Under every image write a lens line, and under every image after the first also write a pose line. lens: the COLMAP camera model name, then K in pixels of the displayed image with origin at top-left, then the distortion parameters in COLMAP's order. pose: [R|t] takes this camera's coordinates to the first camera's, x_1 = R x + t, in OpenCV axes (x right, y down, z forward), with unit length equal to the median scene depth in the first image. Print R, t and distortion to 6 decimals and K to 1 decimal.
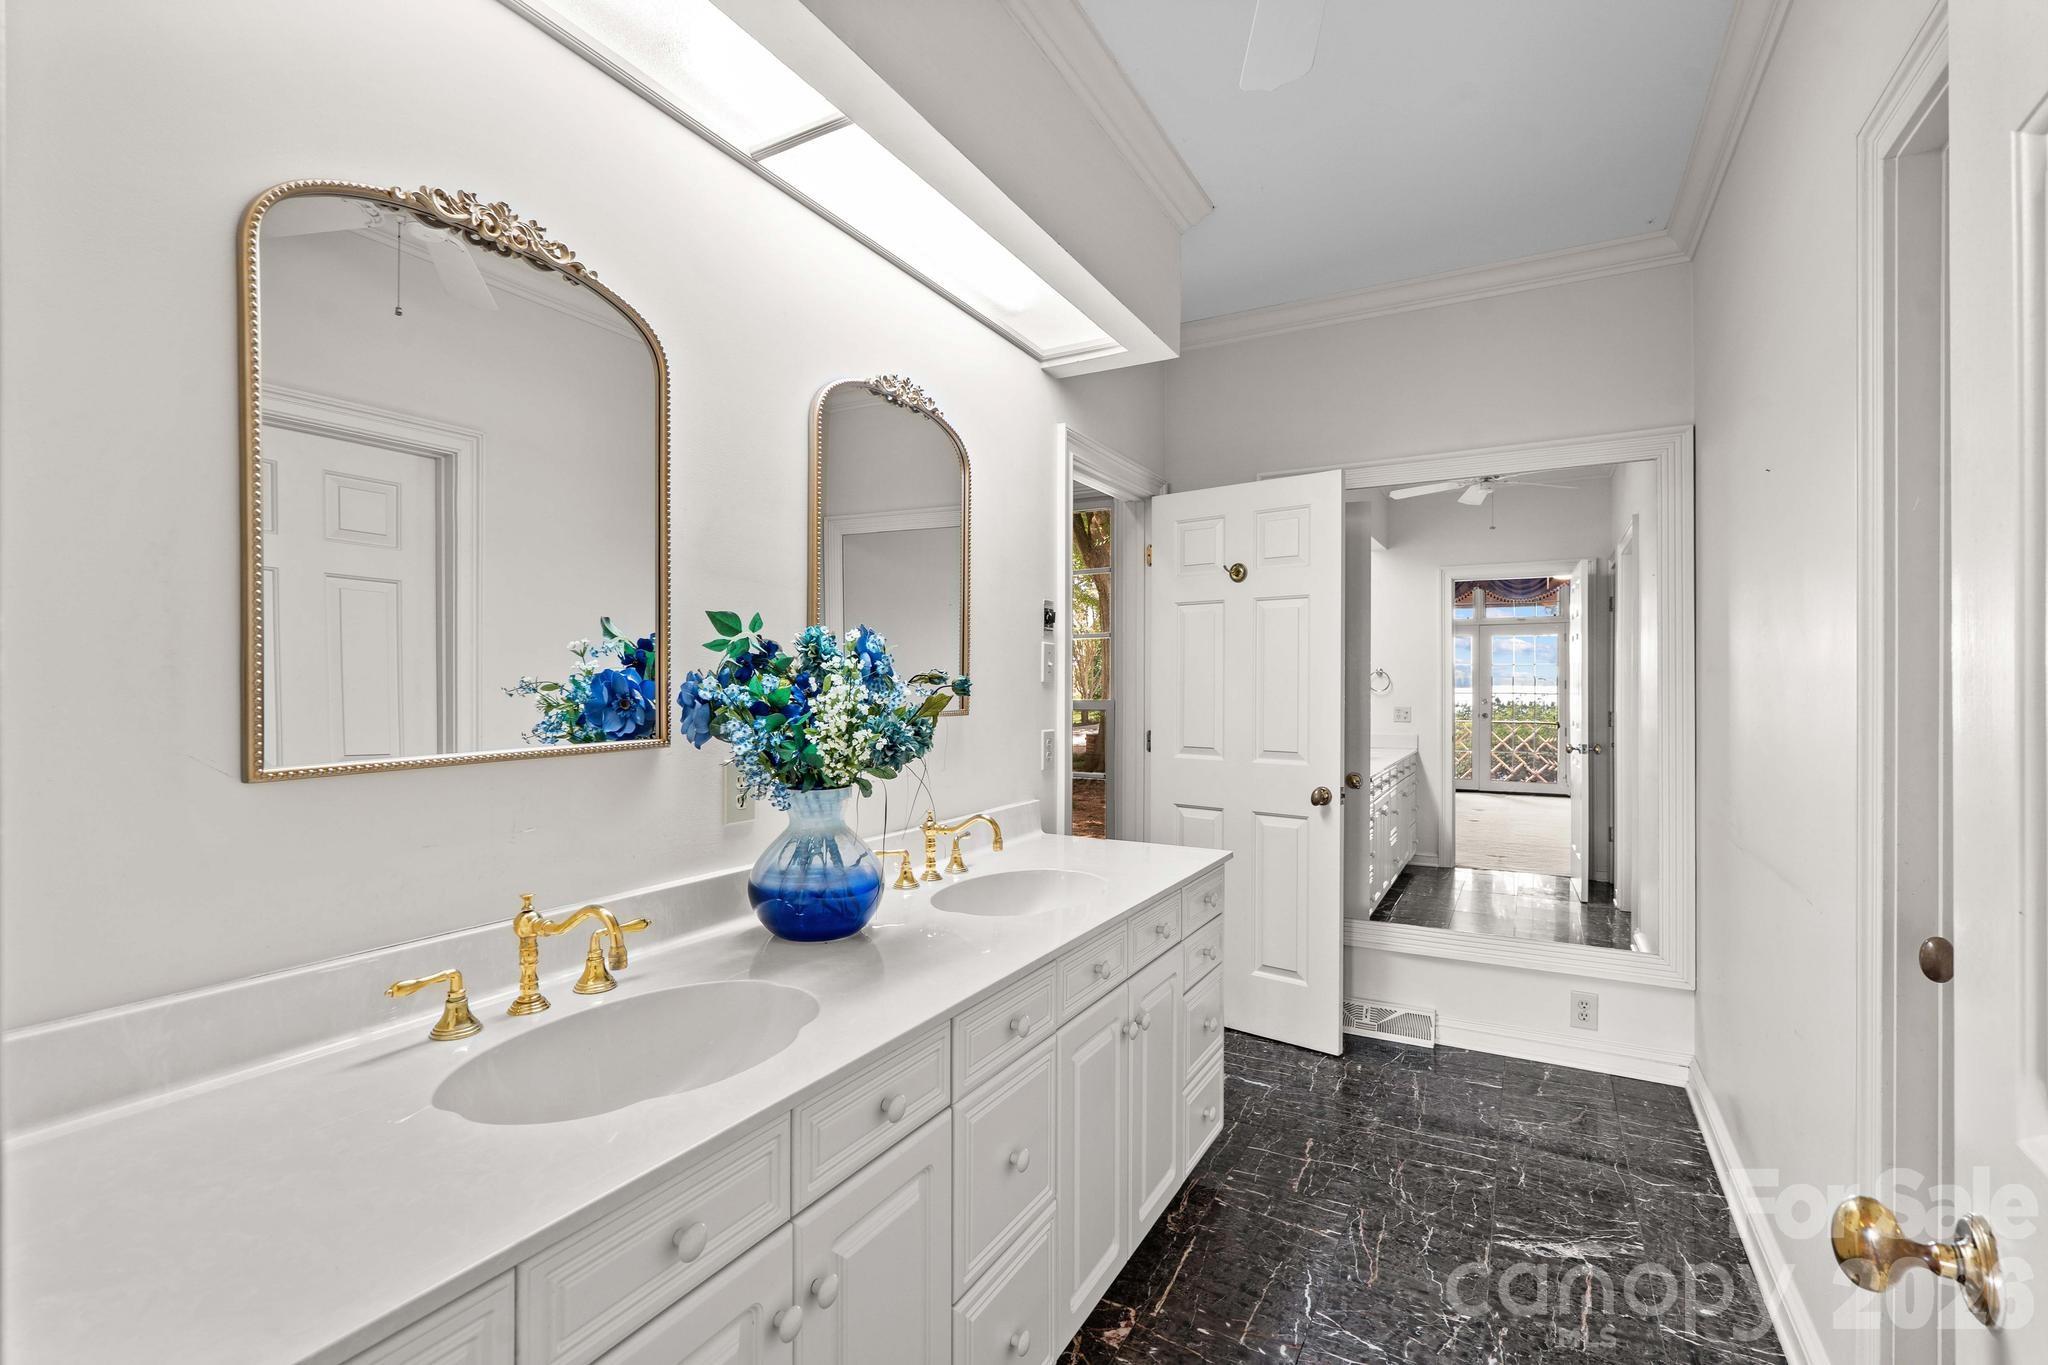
lens RADIAL K [[942.4, 0, 1023.9], [0, 942.4, 682.8], [0, 0, 1]] dist [-0.003252, 0.000167]
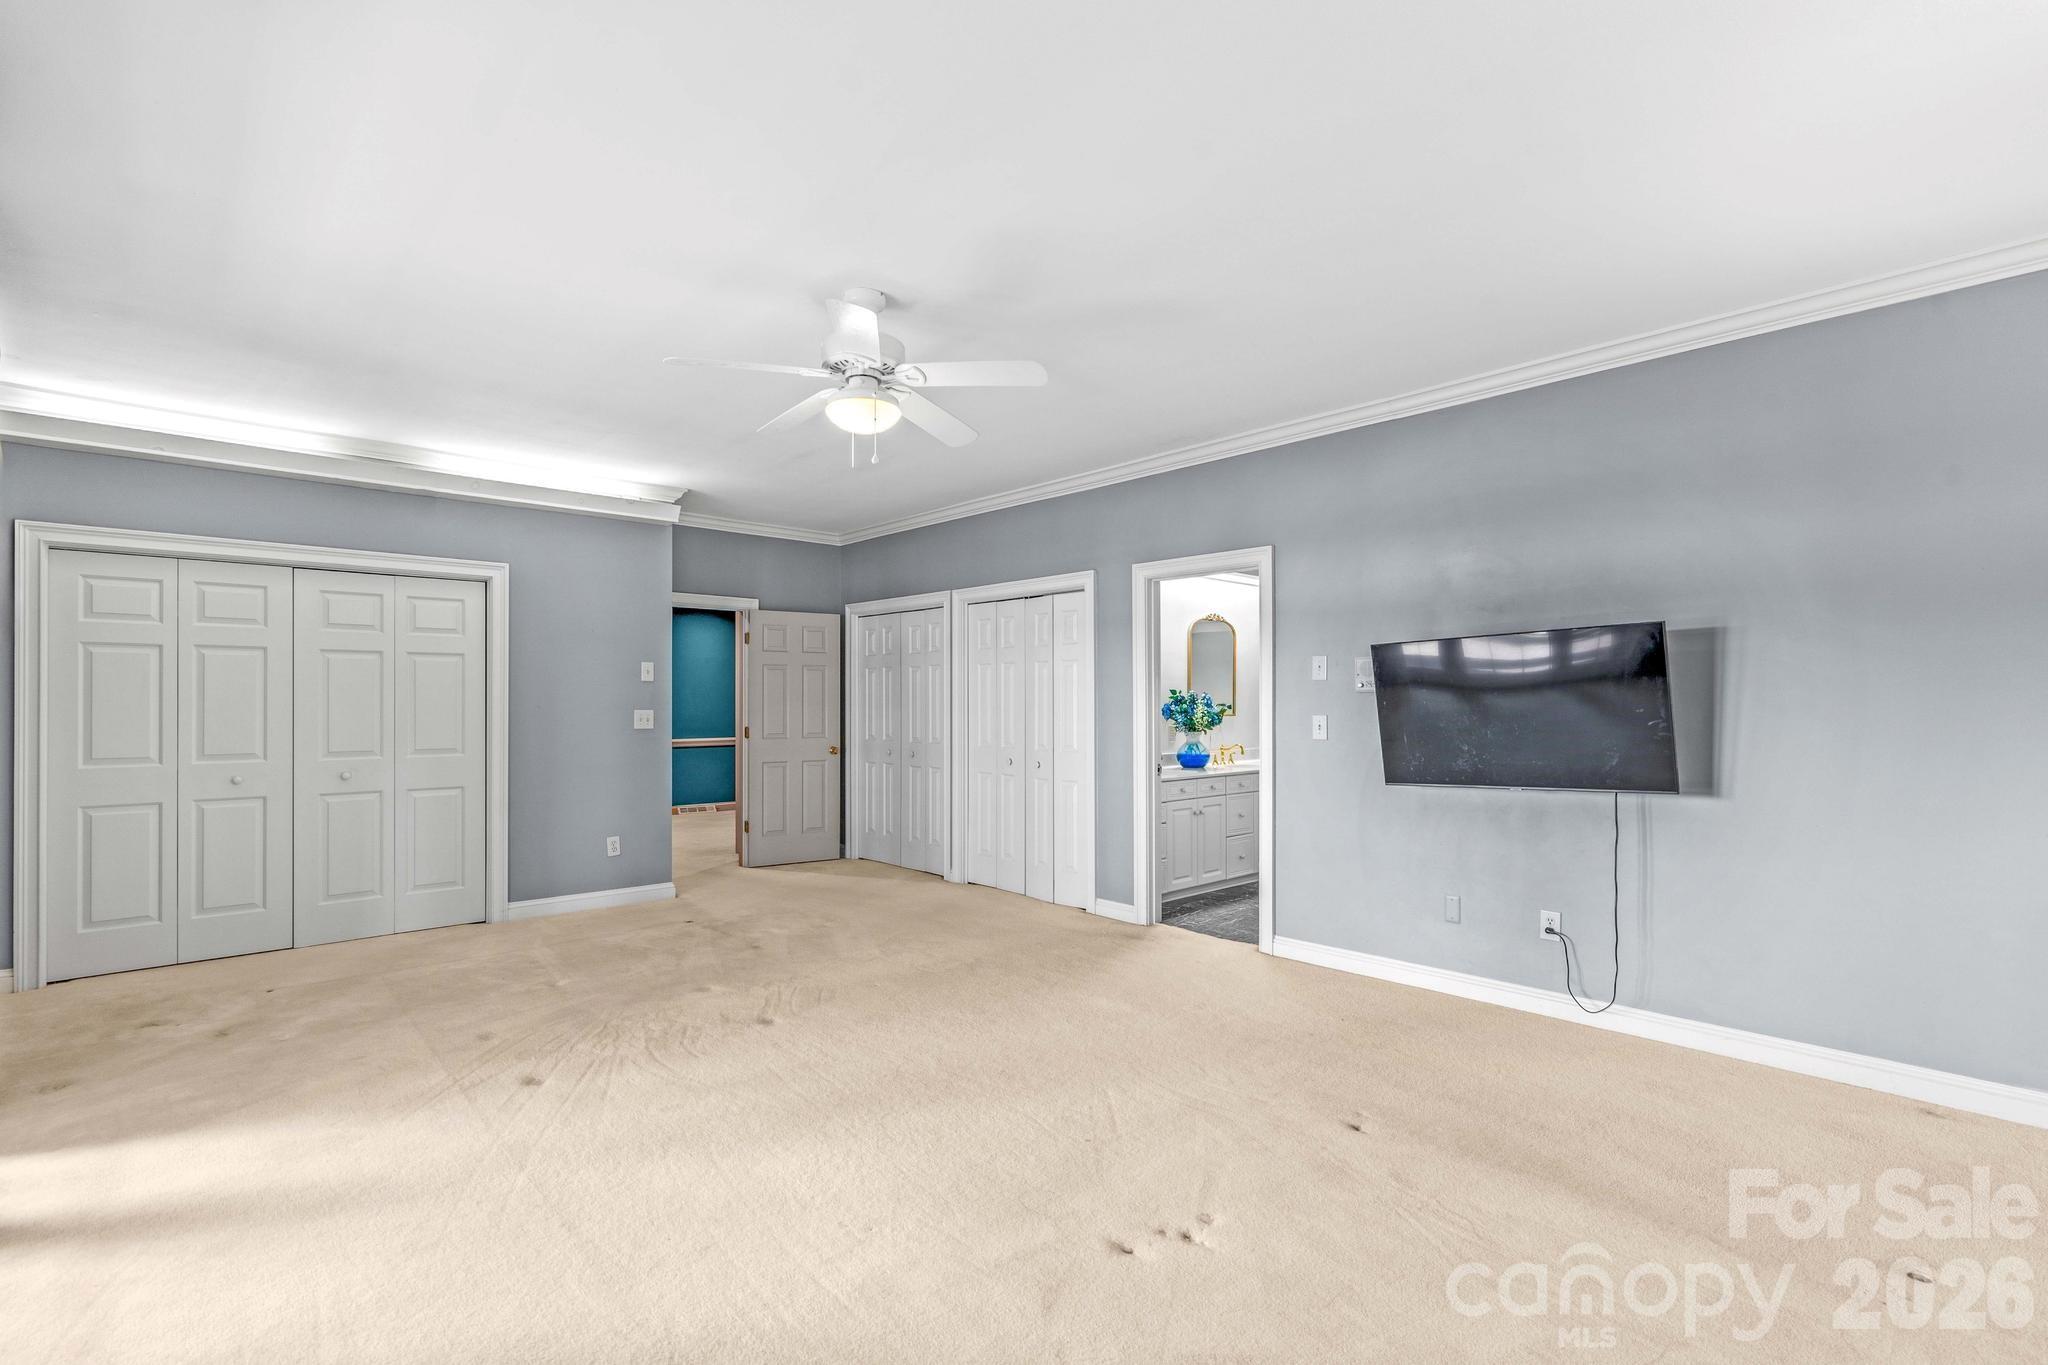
lens RADIAL K [[942.4, 0, 1020.6], [0, 942.4, 689.5], [0, 0, 1]] dist [-0.003252, 0.000167]
pose [[0.948610, 0.000989, -0.316446, 0.368093], [-0.003843, 0.999957, -0.008397, -0.034454], [0.316424, 0.009182, 0.948573, -3.160844]]
